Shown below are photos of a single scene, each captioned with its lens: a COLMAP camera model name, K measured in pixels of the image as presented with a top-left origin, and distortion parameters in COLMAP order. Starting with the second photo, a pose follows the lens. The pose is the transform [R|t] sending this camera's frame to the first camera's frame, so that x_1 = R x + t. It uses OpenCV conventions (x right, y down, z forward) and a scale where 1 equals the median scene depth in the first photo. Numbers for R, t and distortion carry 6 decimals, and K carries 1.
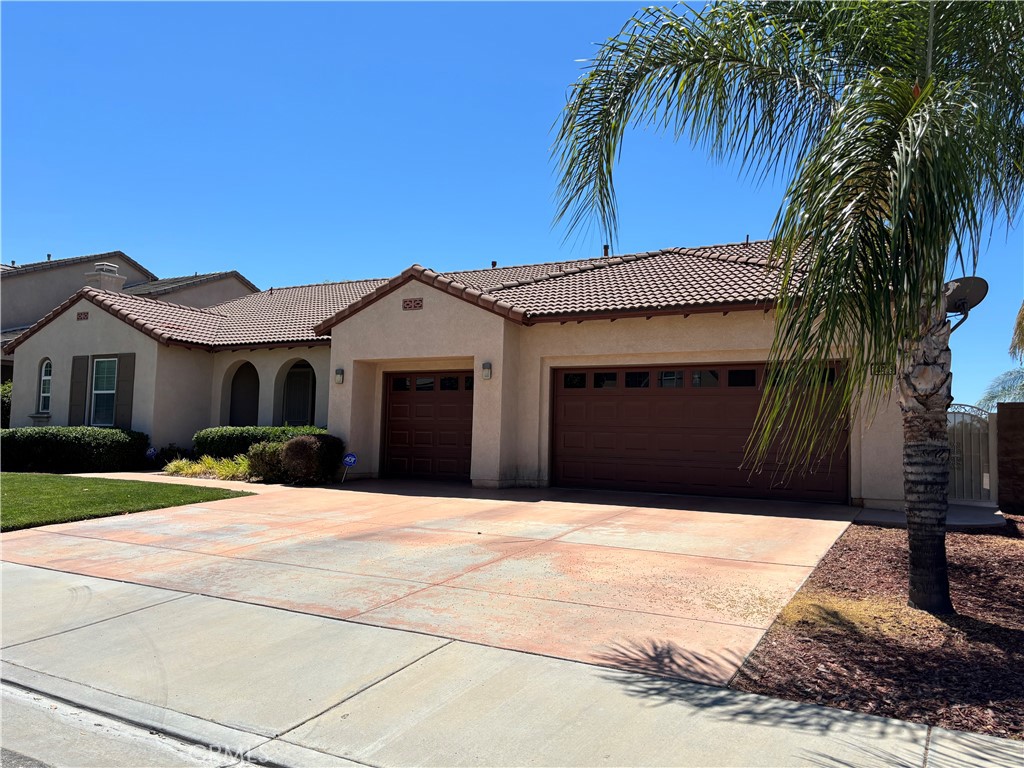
lens RADIAL K [[791.1, 0, 512.0], [0, 791.1, 384.0], [0, 0, 1]] dist [0.052082, 0.000244]
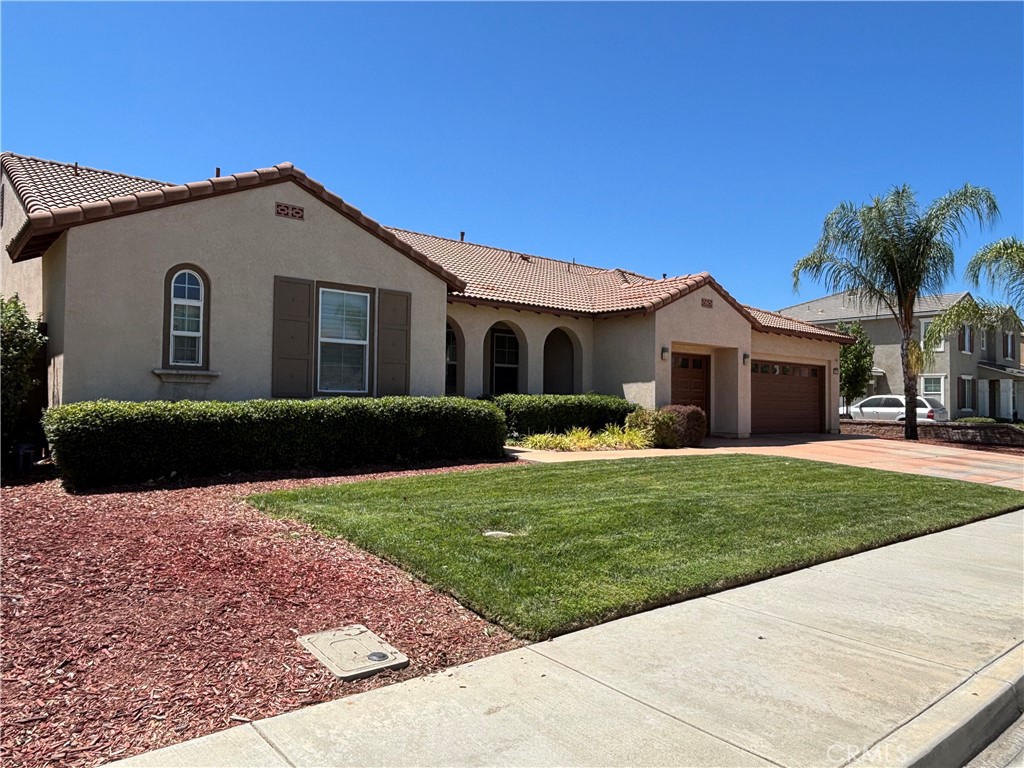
lens RADIAL K [[686.1, 0, 512.0], [0, 686.1, 384.0], [0, 0, 1]] dist [0.109125, 0.000275]
pose [[0.348508, -0.002483, 0.937303, -1.037565], [-0.078504, 0.996406, 0.031829, 0.016419], [-0.934012, -0.084675, 0.347060, 0.697064]]
